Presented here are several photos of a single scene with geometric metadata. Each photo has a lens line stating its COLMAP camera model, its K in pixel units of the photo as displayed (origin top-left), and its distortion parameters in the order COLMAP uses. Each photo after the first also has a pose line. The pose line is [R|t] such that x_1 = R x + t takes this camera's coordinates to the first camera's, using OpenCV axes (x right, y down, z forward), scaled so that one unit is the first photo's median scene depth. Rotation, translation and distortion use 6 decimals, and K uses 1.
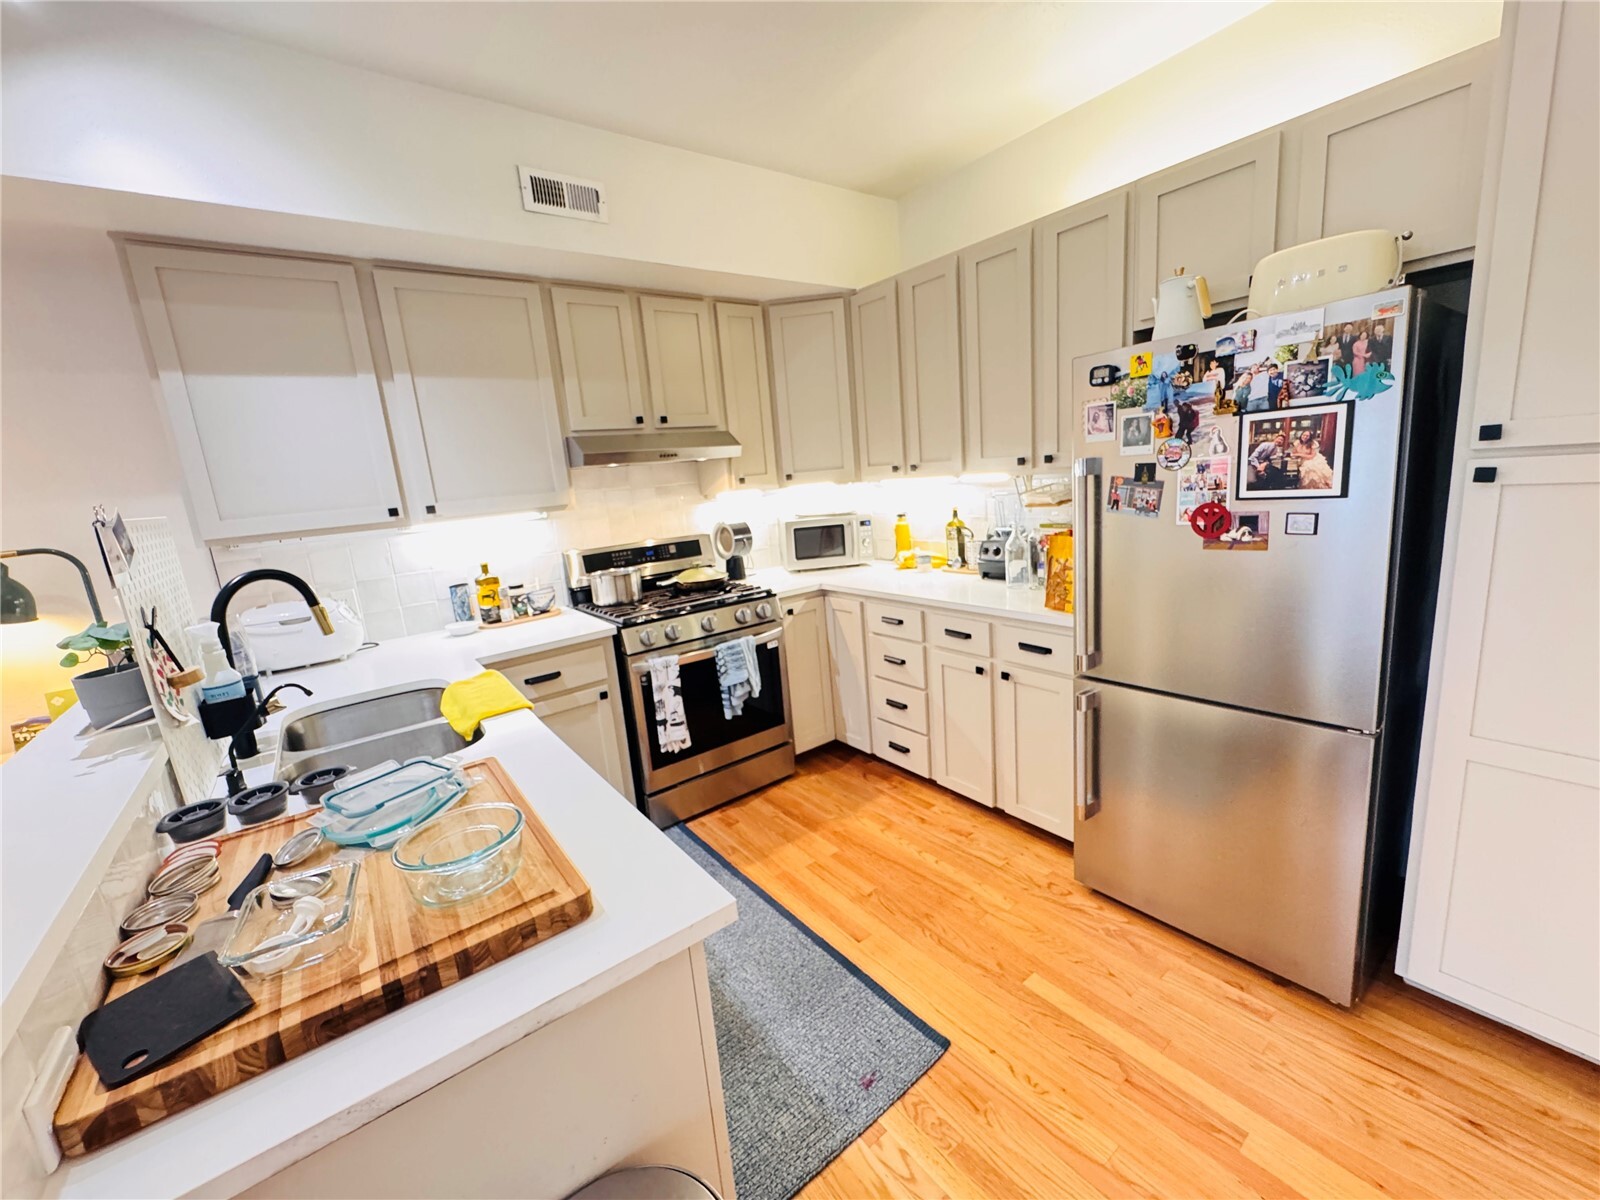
lens RADIAL K [[640.9, 0, 795.3], [0, 640.9, 601.4], [0, 0, 1]] dist [0.000893, -0.000408]
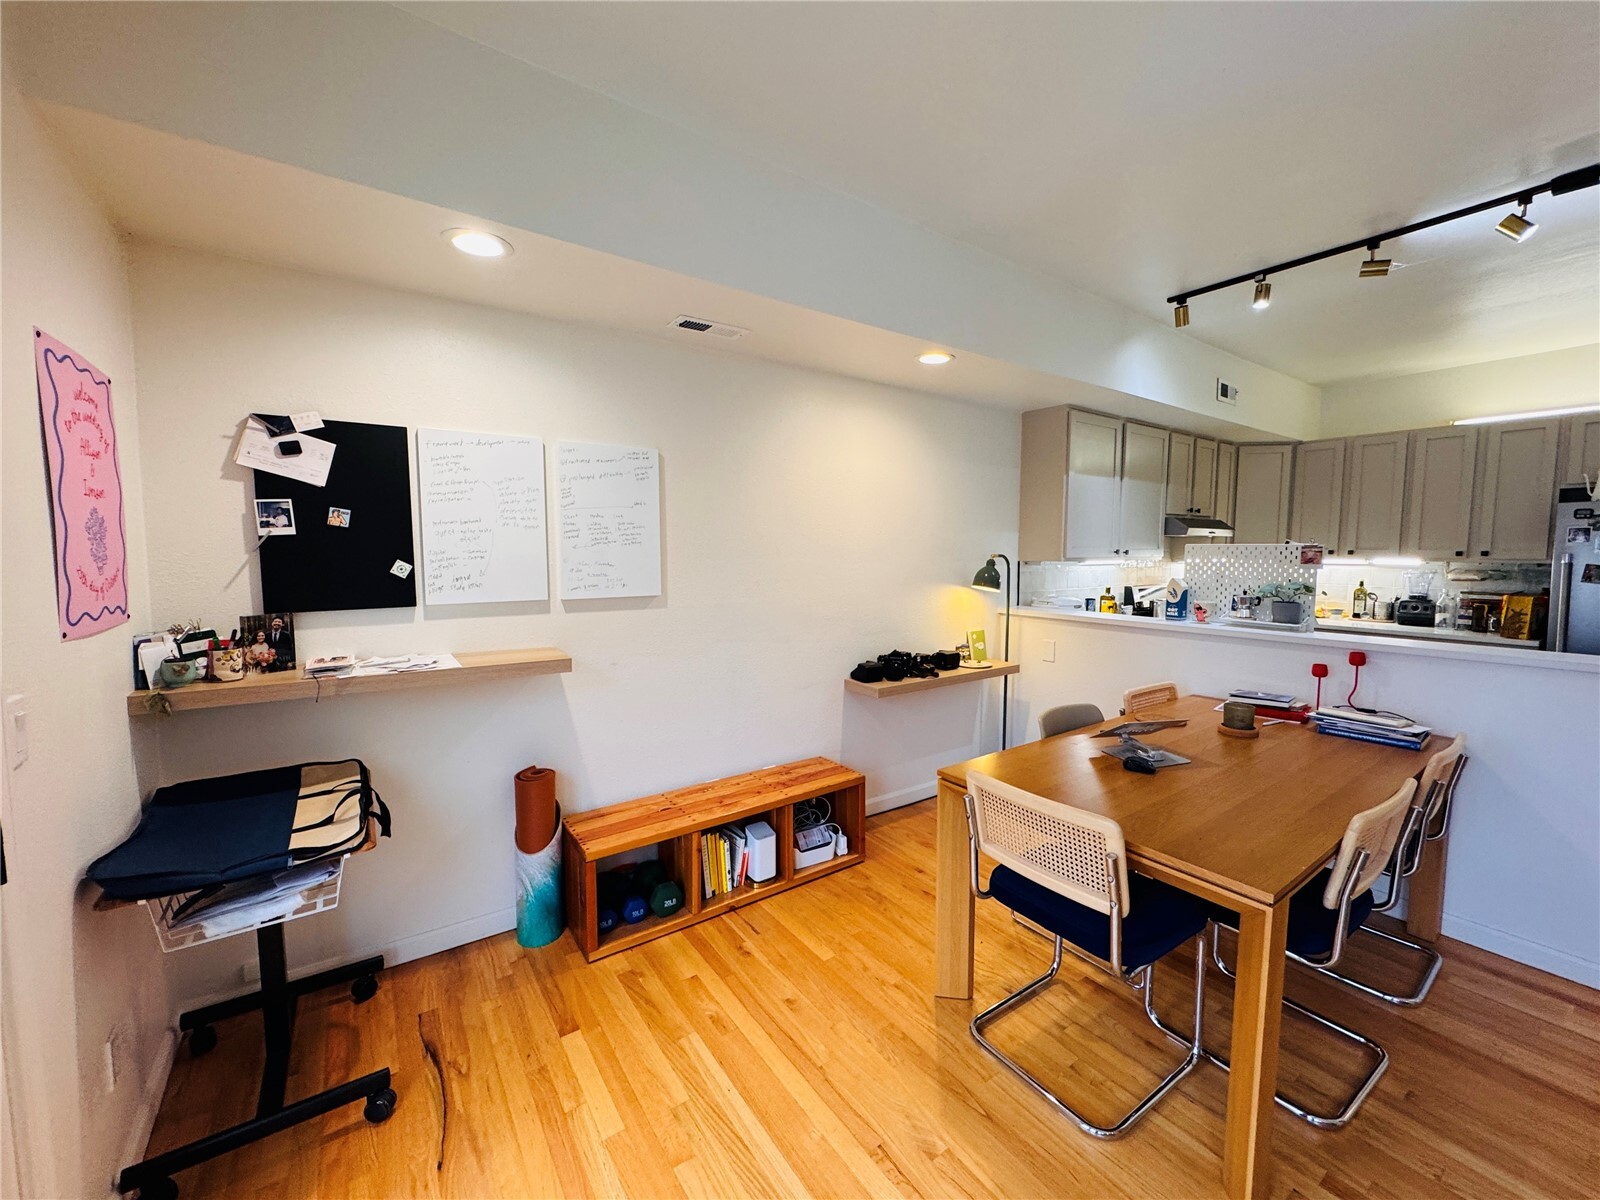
lens RADIAL K [[640.9, 0, 804.2], [0, 640.9, 599.2], [0, 0, 1]] dist [0.000893, -0.000408]
pose [[0.996040, 0.087062, -0.018030, -1.225972], [-0.088619, 0.988537, -0.122237, 0.240910], [0.007181, 0.123351, 0.992337, -0.628464]]
